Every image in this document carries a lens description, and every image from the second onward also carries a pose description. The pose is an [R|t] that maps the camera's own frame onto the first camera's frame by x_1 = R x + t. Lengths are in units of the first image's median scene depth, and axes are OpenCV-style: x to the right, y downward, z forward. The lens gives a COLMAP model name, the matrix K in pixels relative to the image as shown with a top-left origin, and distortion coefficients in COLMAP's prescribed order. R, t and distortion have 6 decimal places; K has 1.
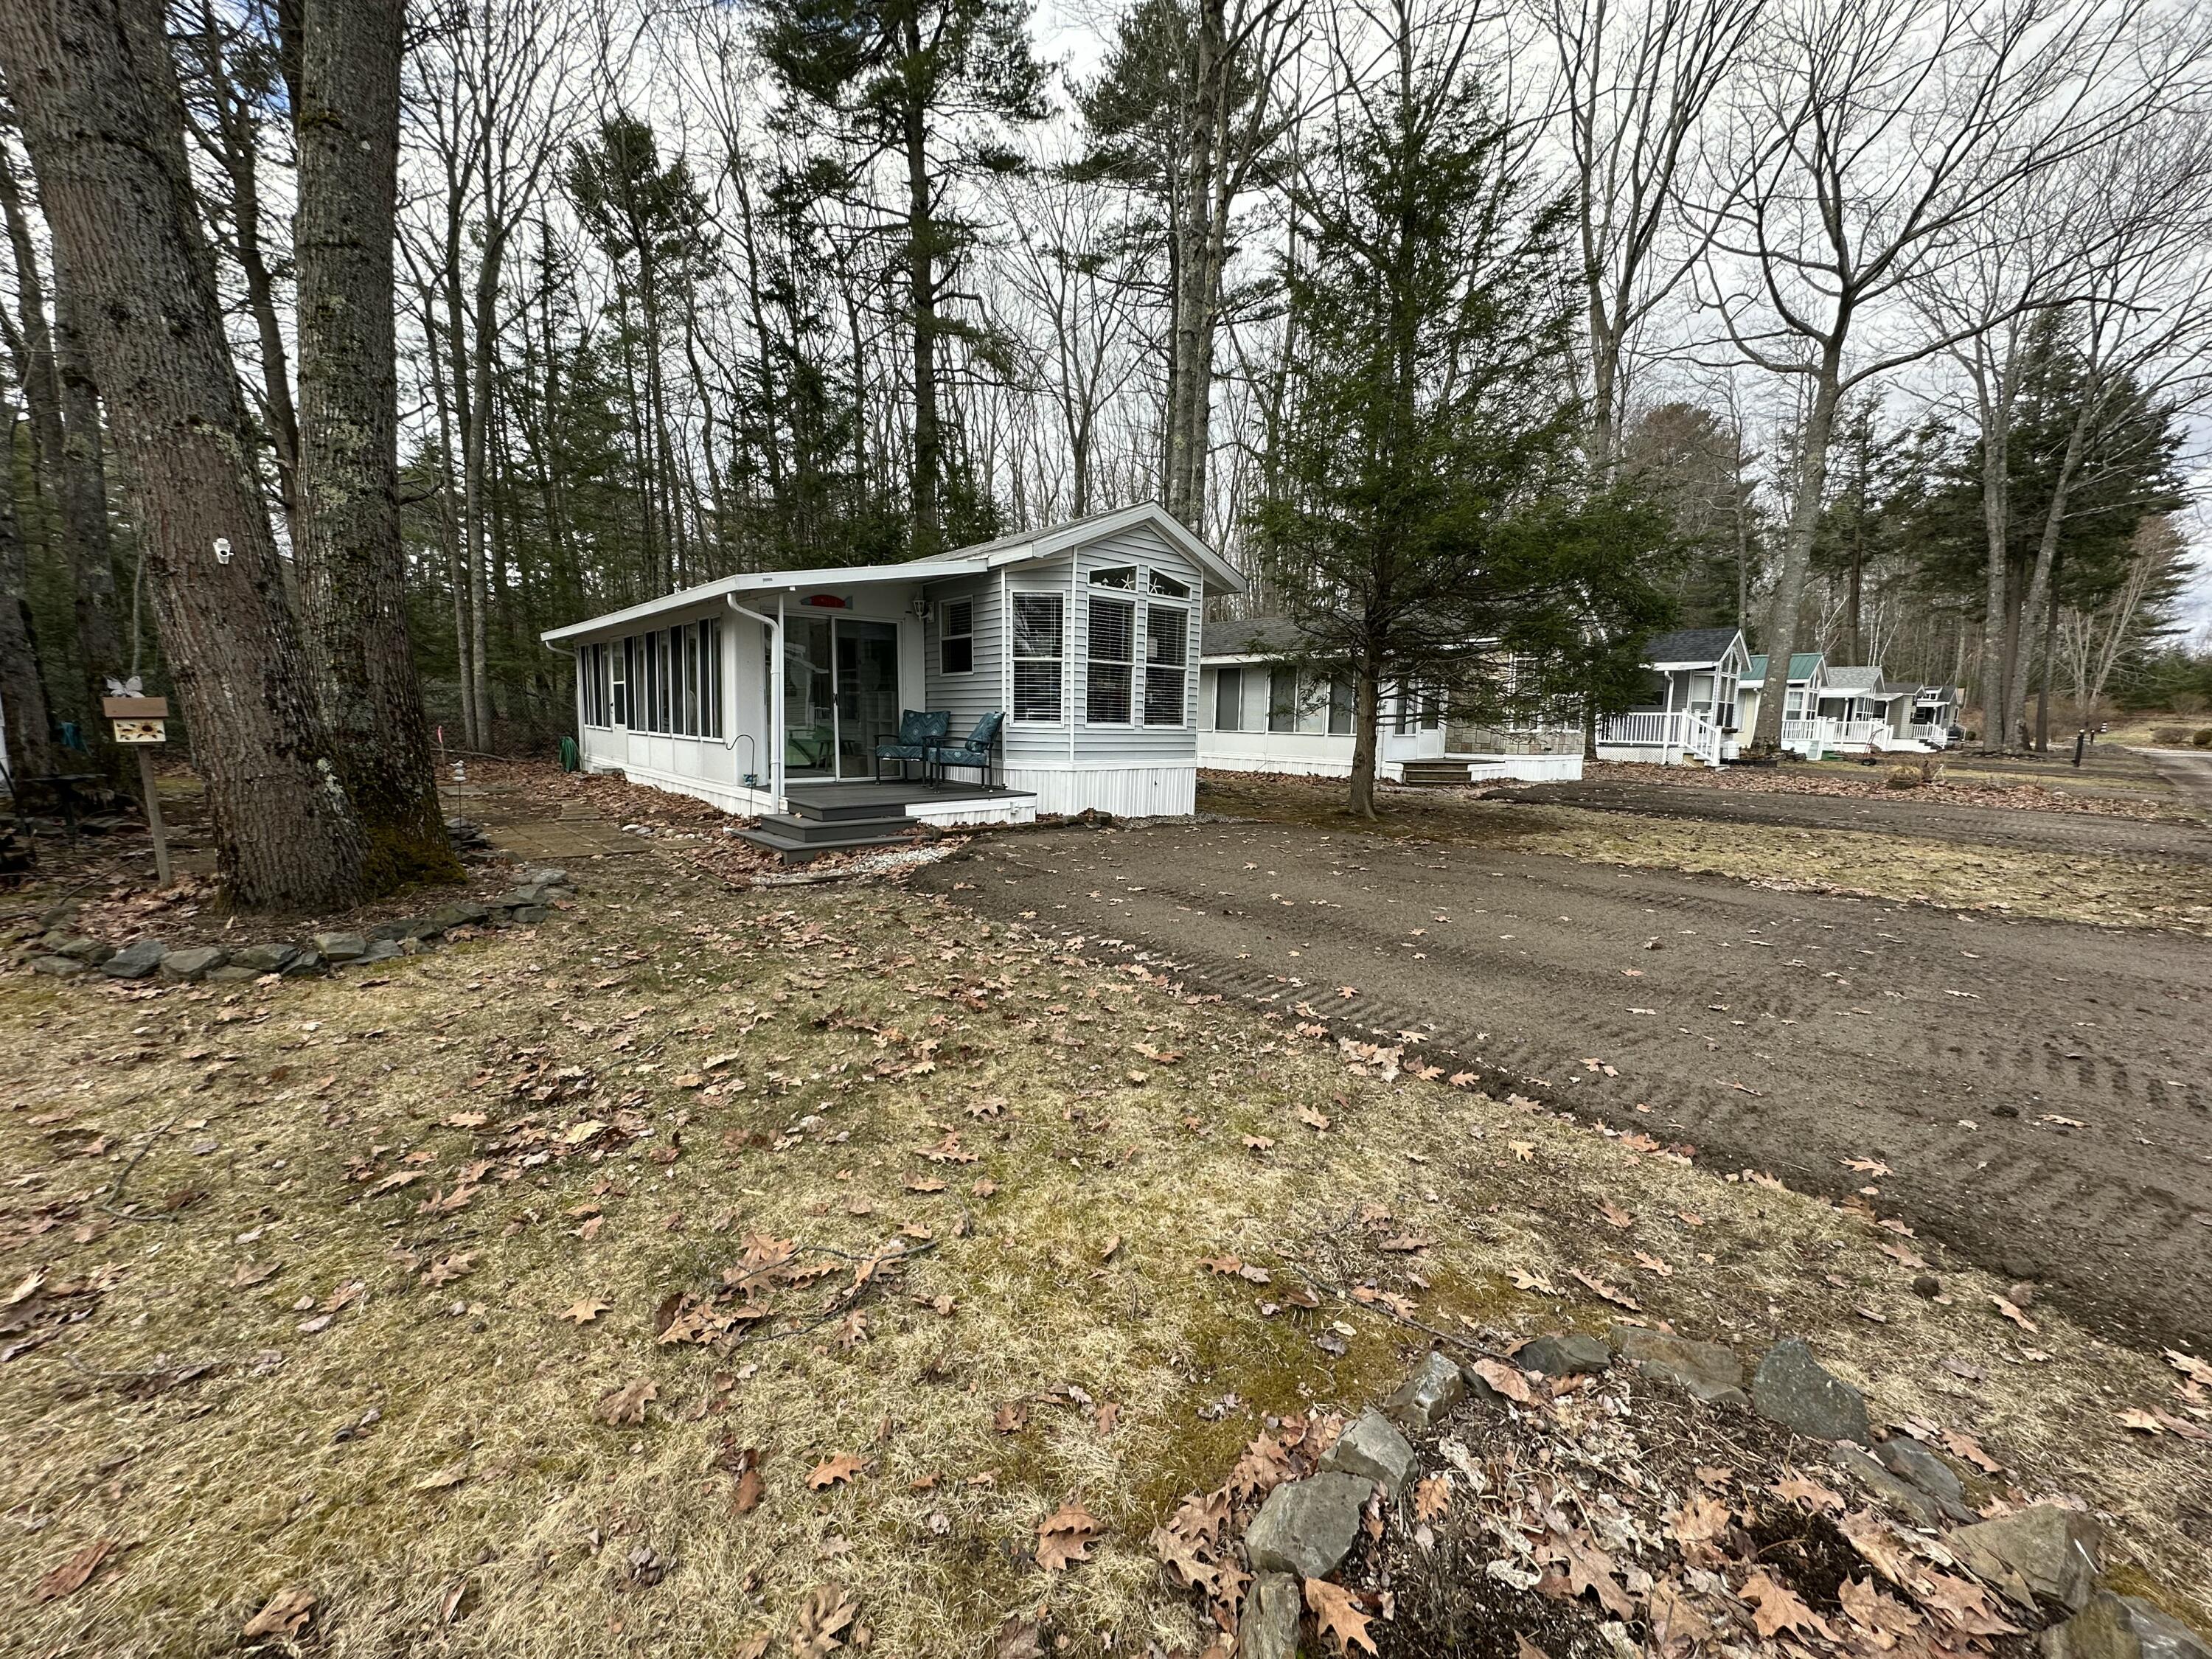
lens RADIAL K [[876.6, 0, 1105.7], [0, 876.6, 820.8], [0, 0, 1]] dist [-0.000623, -0.000329]
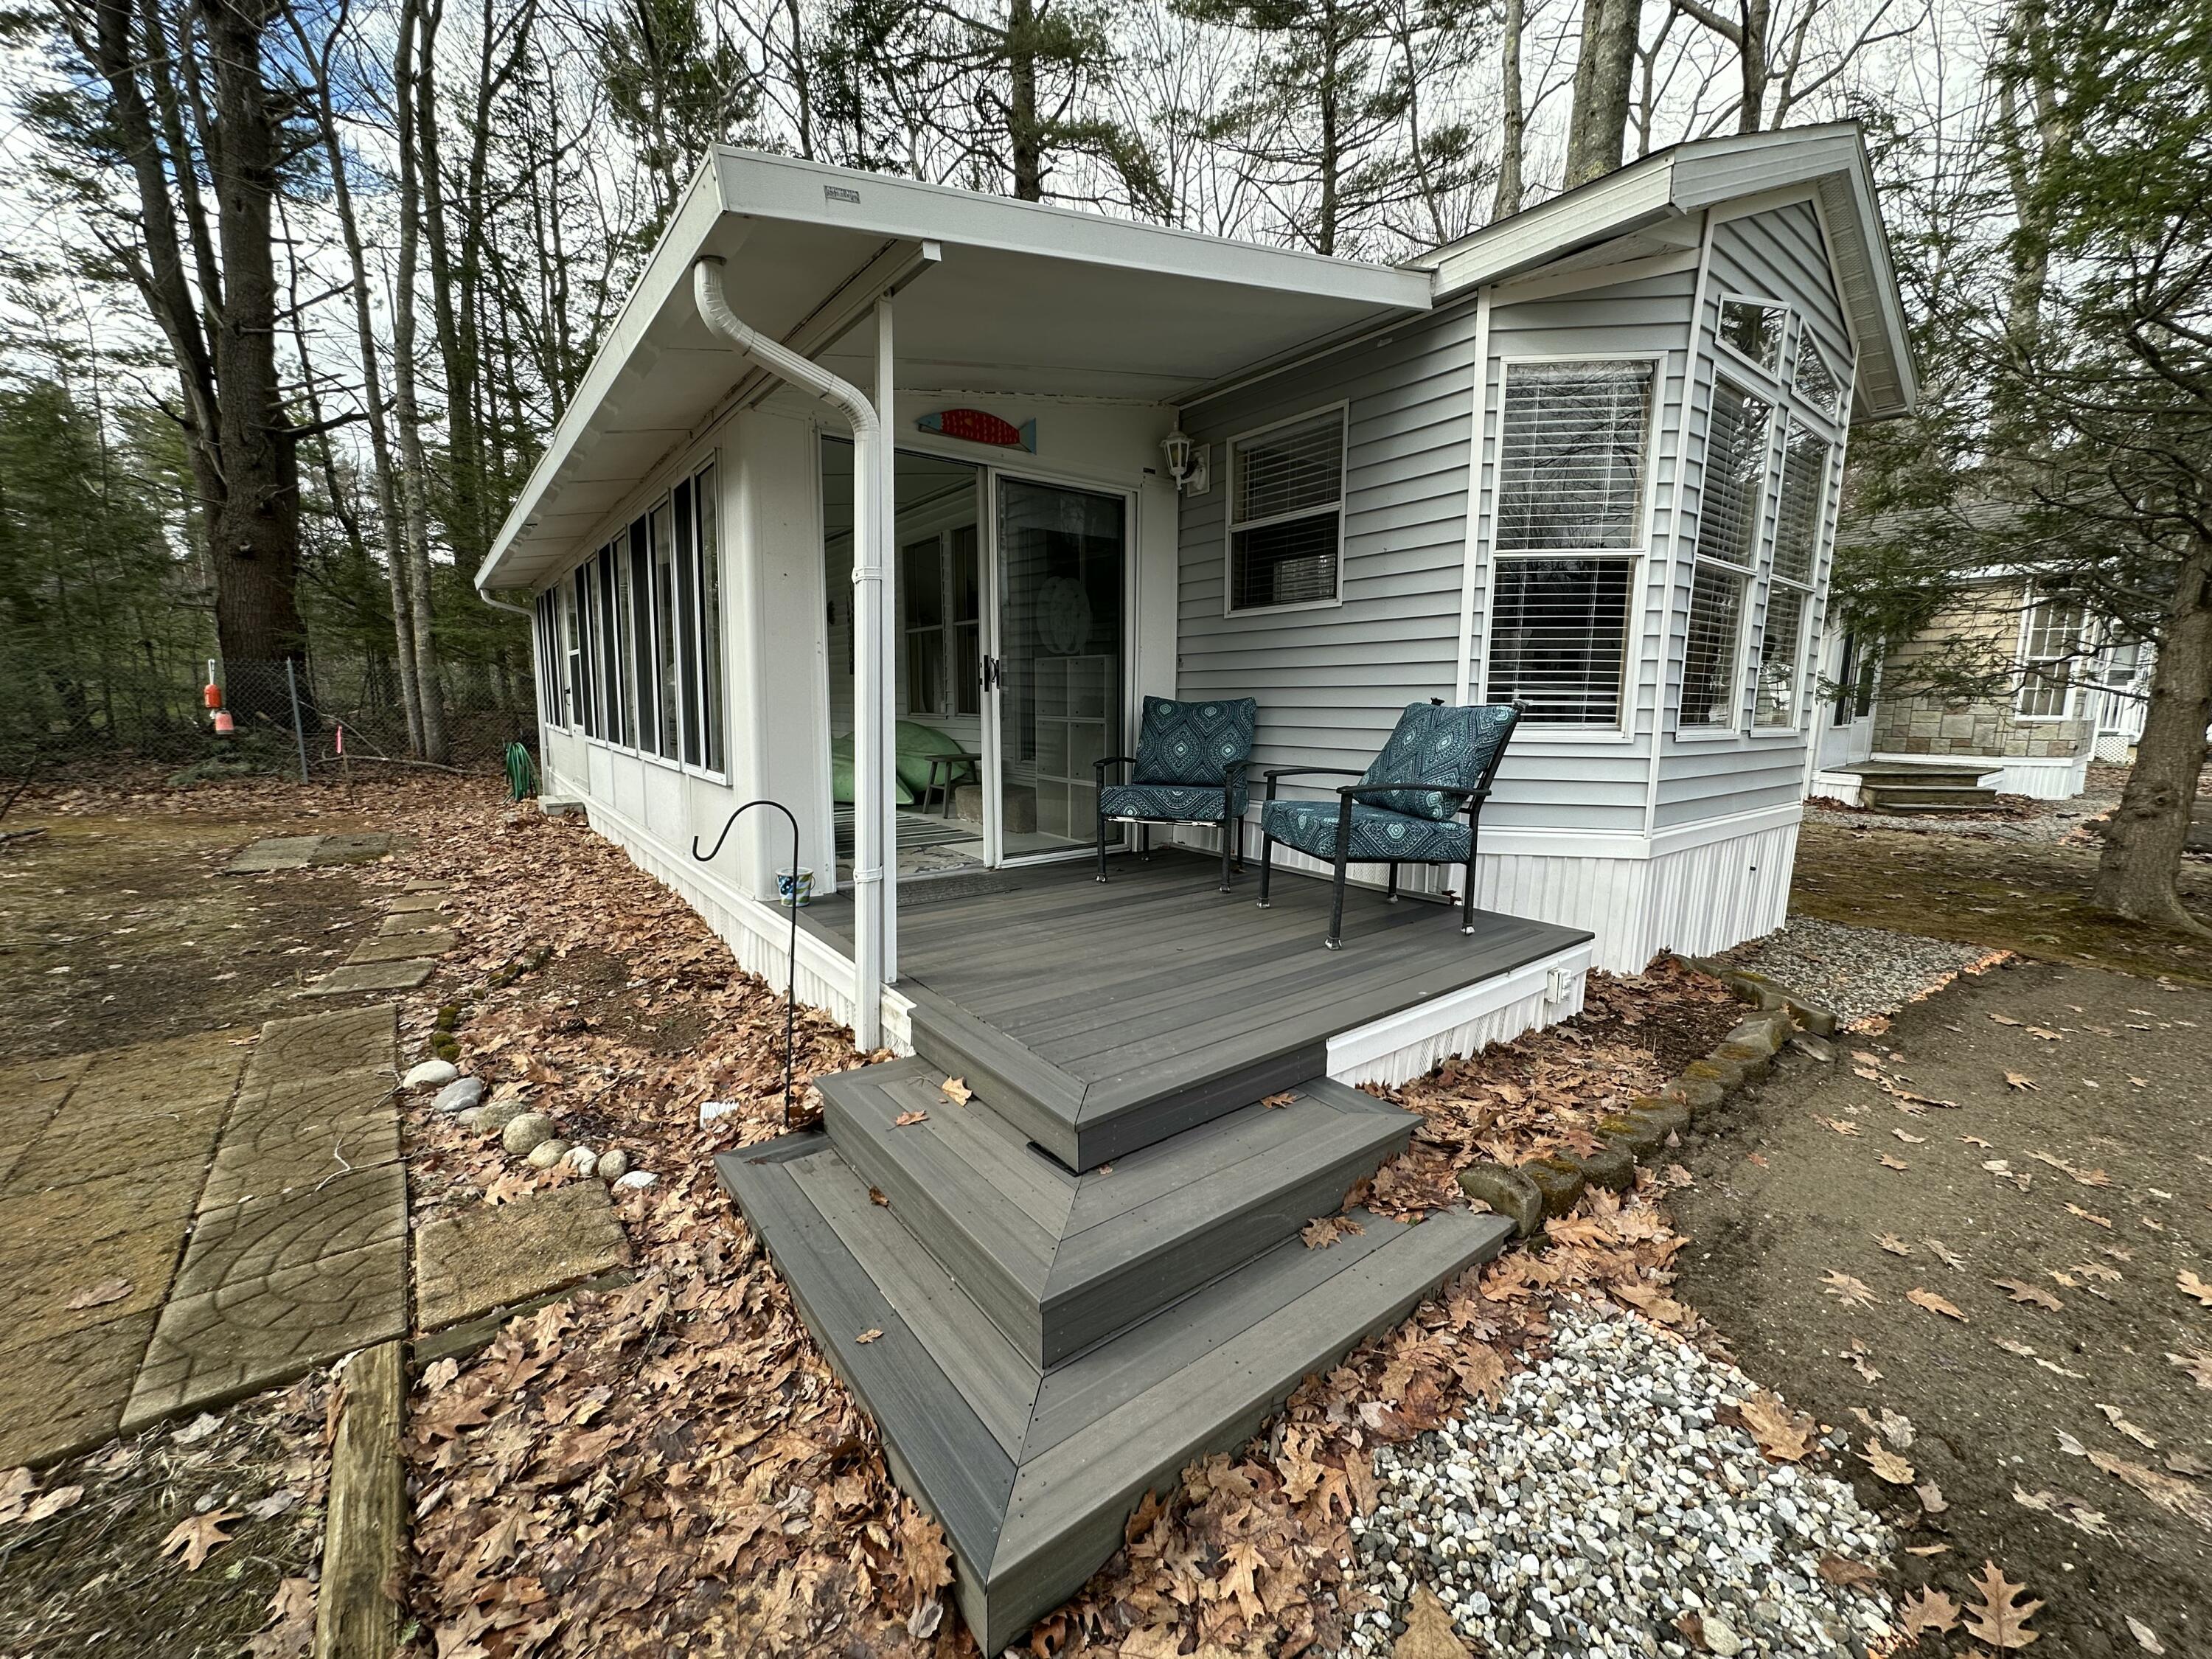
lens RADIAL K [[876.6, 0, 1102.4], [0, 876.6, 822.6], [0, 0, 1]] dist [-0.000623, -0.000329]
pose [[0.997929, -0.001158, -0.064317, -0.238203], [0.002624, 0.999739, 0.022708, -0.079223], [0.064274, -0.022830, 0.997671, 0.605063]]
